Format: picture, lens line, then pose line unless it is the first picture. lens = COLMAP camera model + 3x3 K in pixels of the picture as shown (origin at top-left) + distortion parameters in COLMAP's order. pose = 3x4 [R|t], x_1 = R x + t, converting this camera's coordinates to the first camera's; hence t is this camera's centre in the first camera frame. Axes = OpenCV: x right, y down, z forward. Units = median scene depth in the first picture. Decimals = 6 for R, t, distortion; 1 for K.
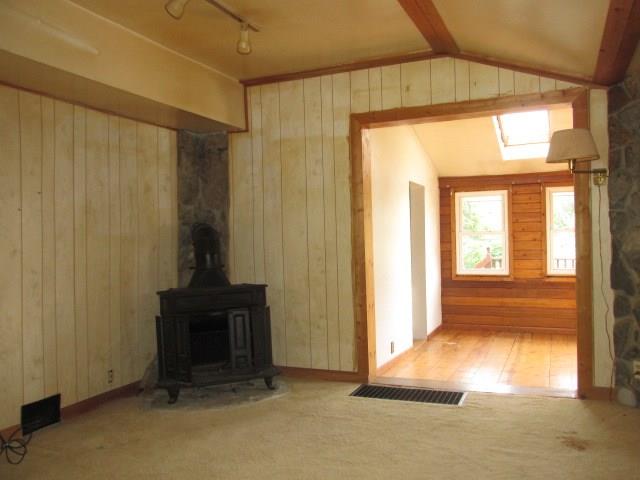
lens RADIAL K [[531.4, 0, 322.6], [0, 531.4, 237.7], [0, 0, 1]] dist [-0.035048, 0.018749]
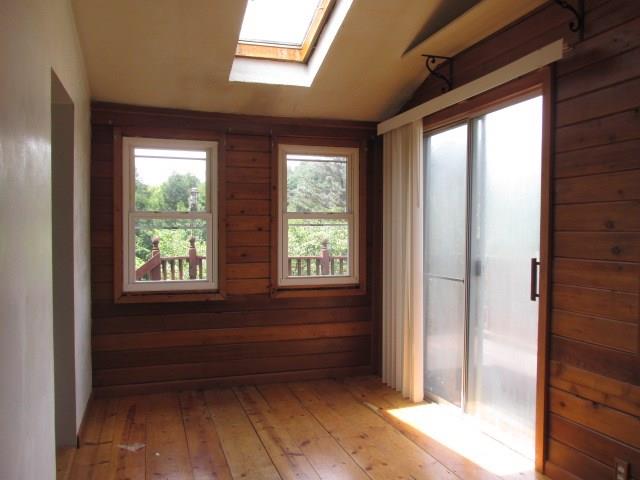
lens RADIAL K [[531.4, 0, 322.6], [0, 531.4, 237.7], [0, 0, 1]] dist [-0.035048, 0.018749]
pose [[0.739600, 0.013708, 0.672907, 0.050966], [-0.022523, 0.999737, 0.004389, 0.009715], [-0.672670, -0.018402, 0.739714, 0.535503]]
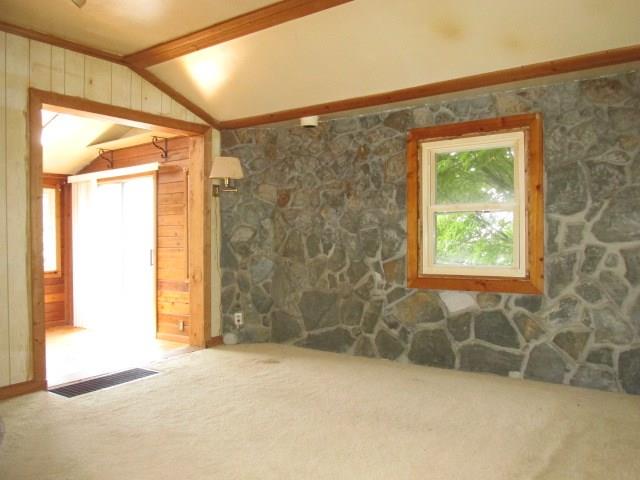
lens RADIAL K [[531.4, 0, 322.6], [0, 531.4, 237.7], [0, 0, 1]] dist [-0.035048, 0.018749]
pose [[0.210956, 0.015045, 0.977380, -0.435856], [0.002017, 0.999873, -0.015826, 0.019661], [-0.977493, 0.005310, 0.210899, 0.213921]]
